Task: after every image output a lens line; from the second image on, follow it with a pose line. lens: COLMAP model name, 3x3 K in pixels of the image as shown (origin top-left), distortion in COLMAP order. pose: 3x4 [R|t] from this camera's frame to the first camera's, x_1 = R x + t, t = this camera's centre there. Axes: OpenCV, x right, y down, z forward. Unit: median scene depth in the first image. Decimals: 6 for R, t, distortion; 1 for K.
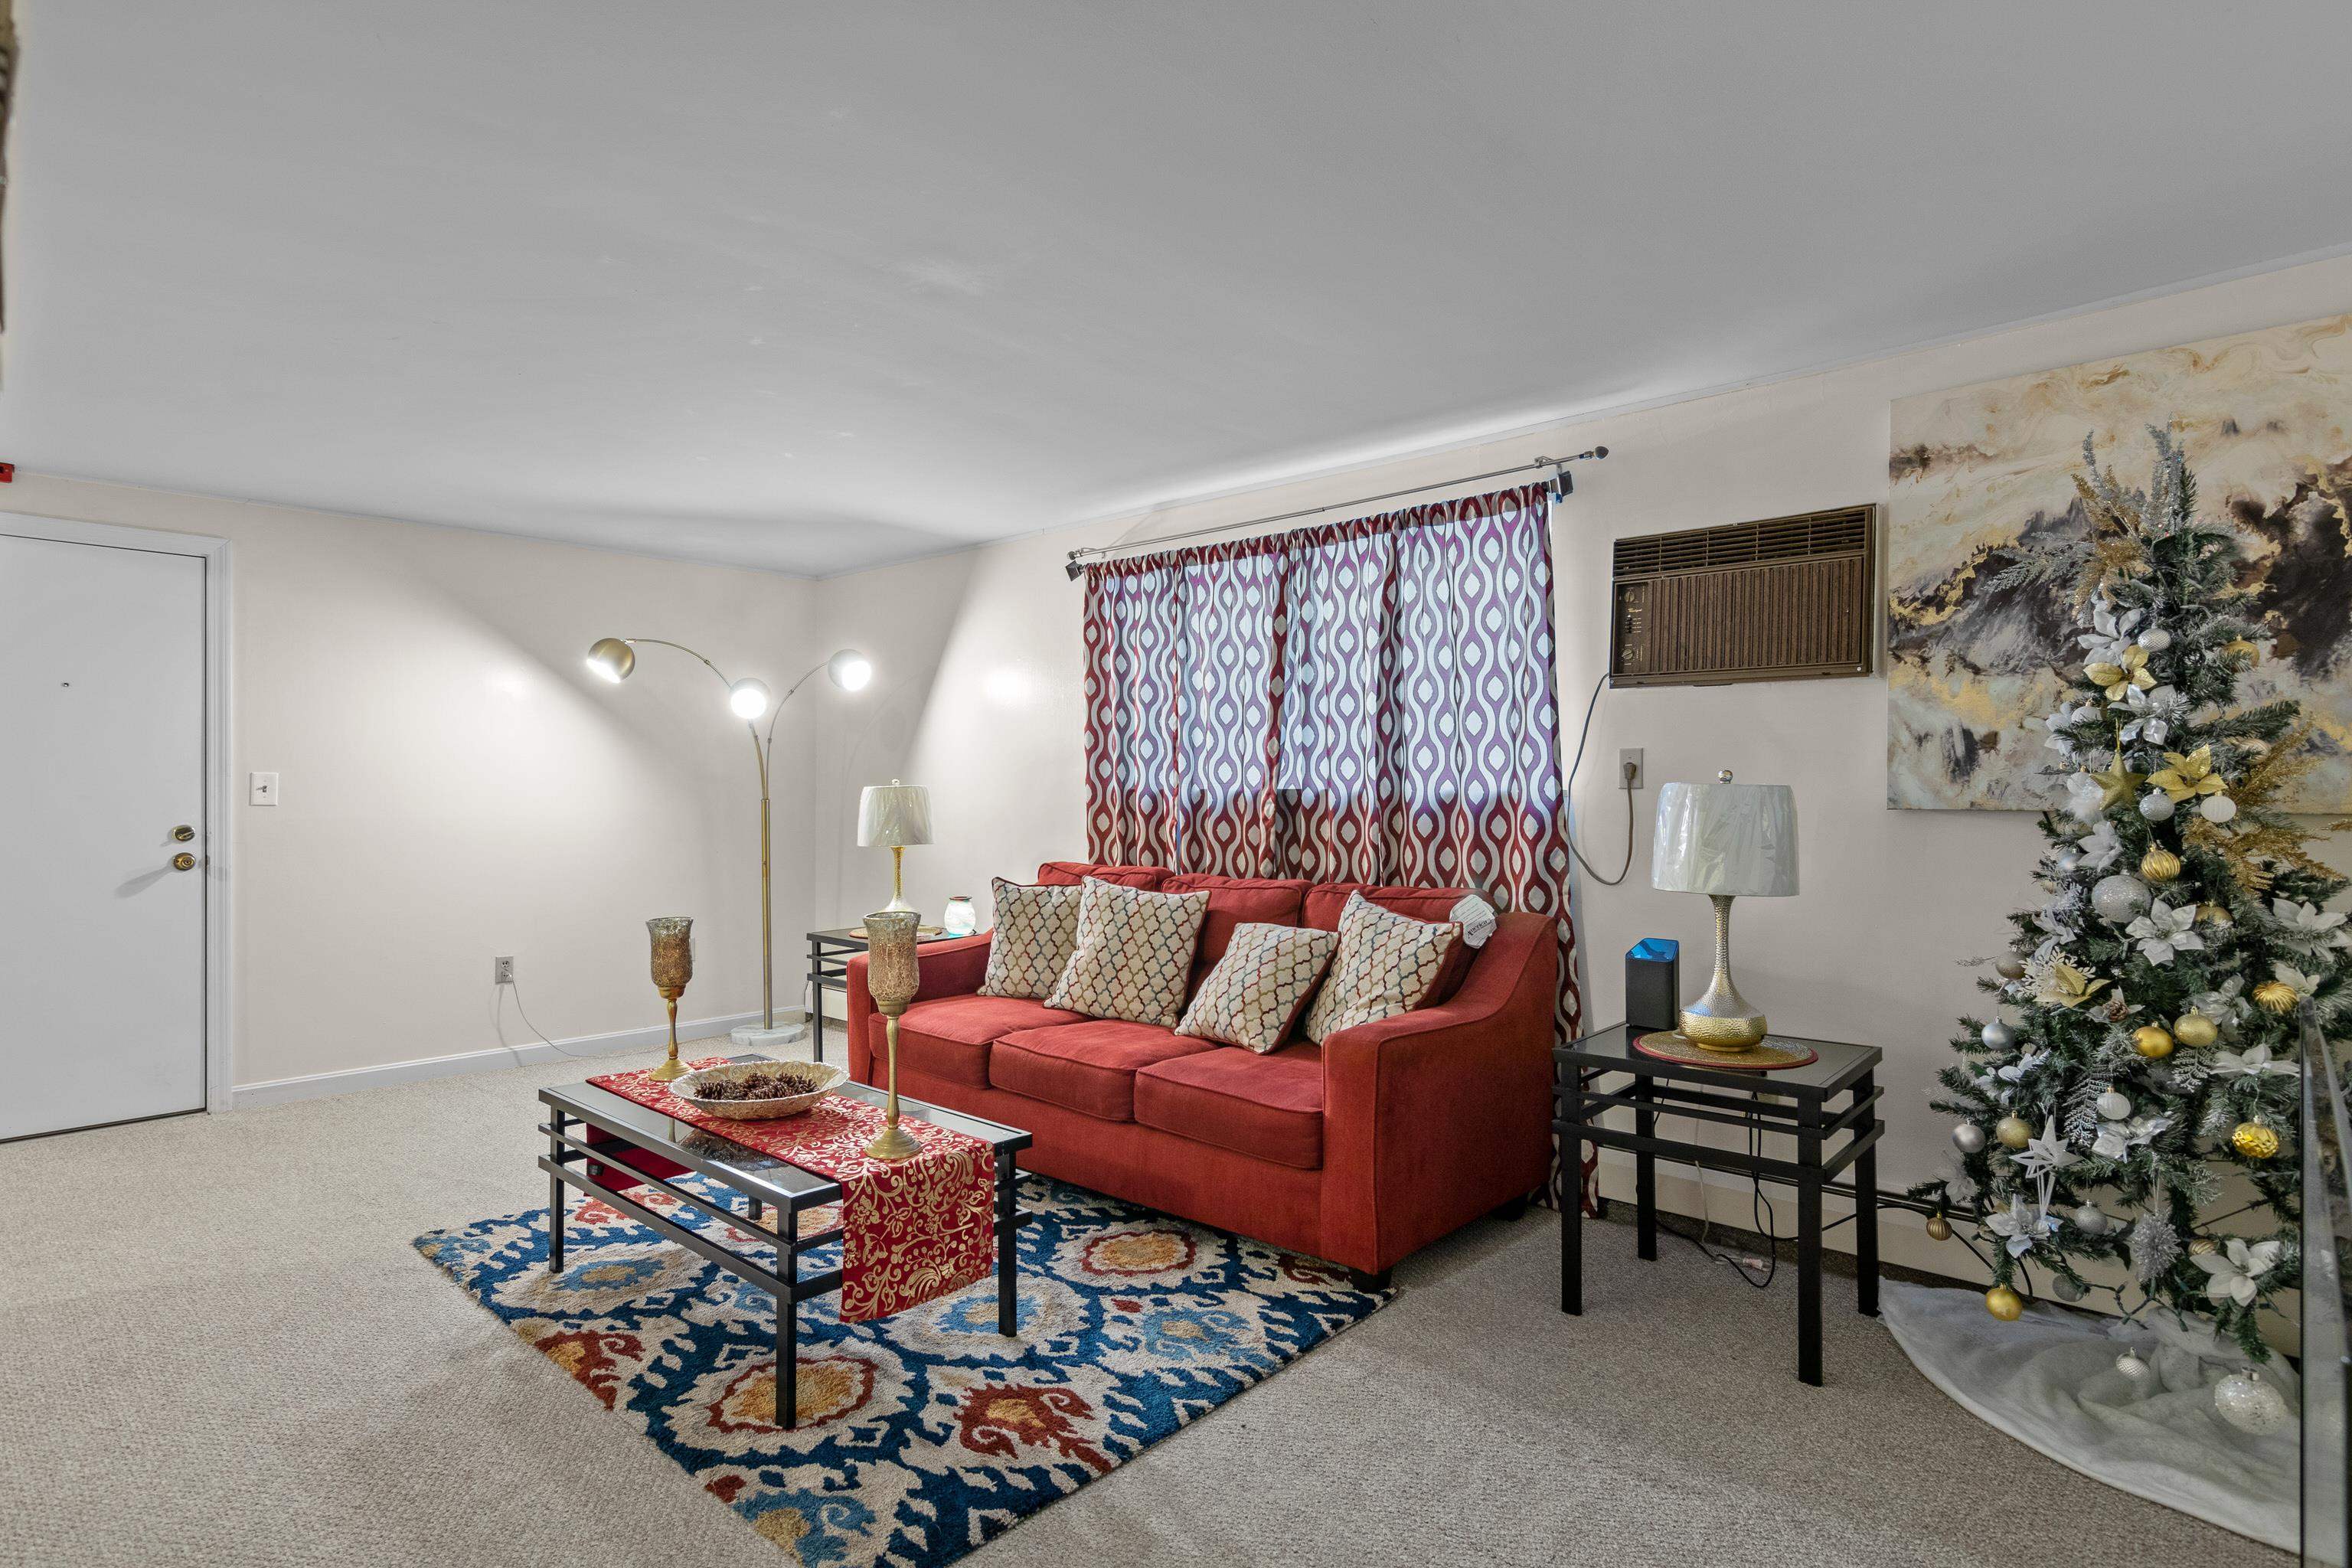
lens RADIAL K [[1208.3, 0, 1141.9], [0, 1208.3, 789.5], [0, 0, 1]] dist [-0.000184, -0.000555]
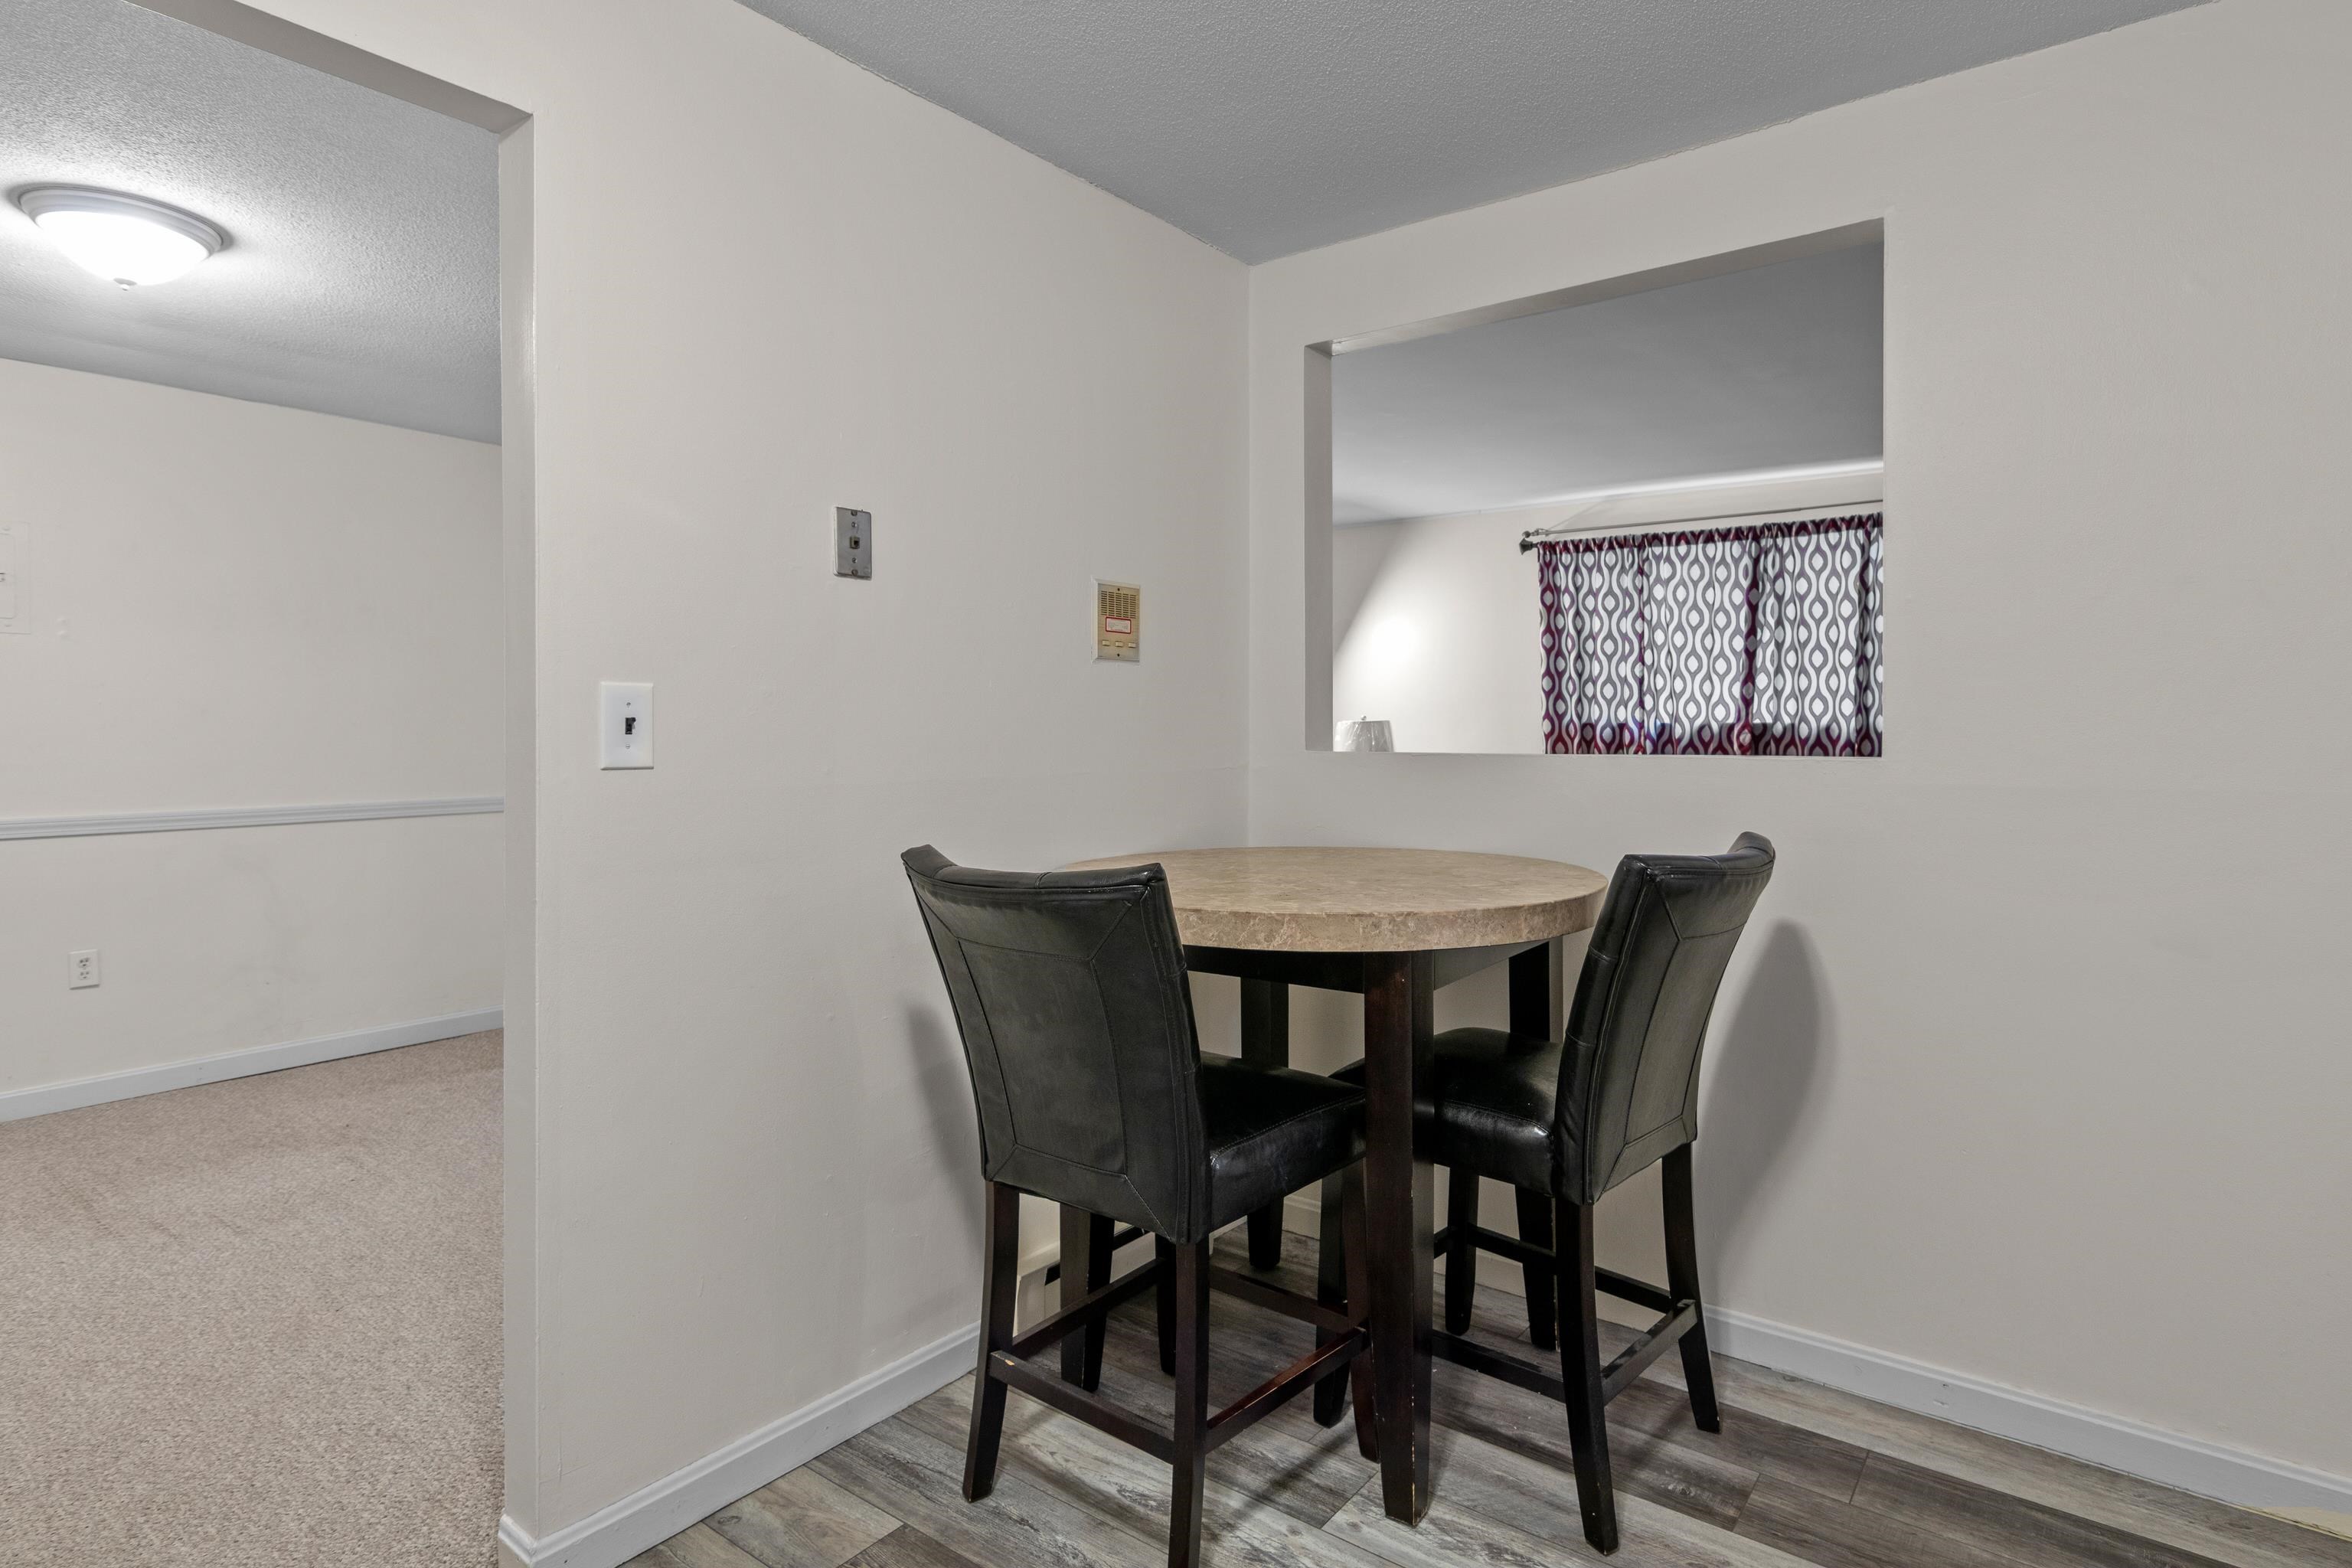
lens RADIAL K [[1247.8, 0, 1161.6], [0, 1247.8, 744.1], [0, 0, 1]] dist [-0.002114, 0.001343]
pose [[0.996077, -0.002660, 0.088450, -0.816517], [0.001255, 0.999872, 0.015946, 0.000227], [-0.088481, -0.015772, 0.995953, -0.359065]]
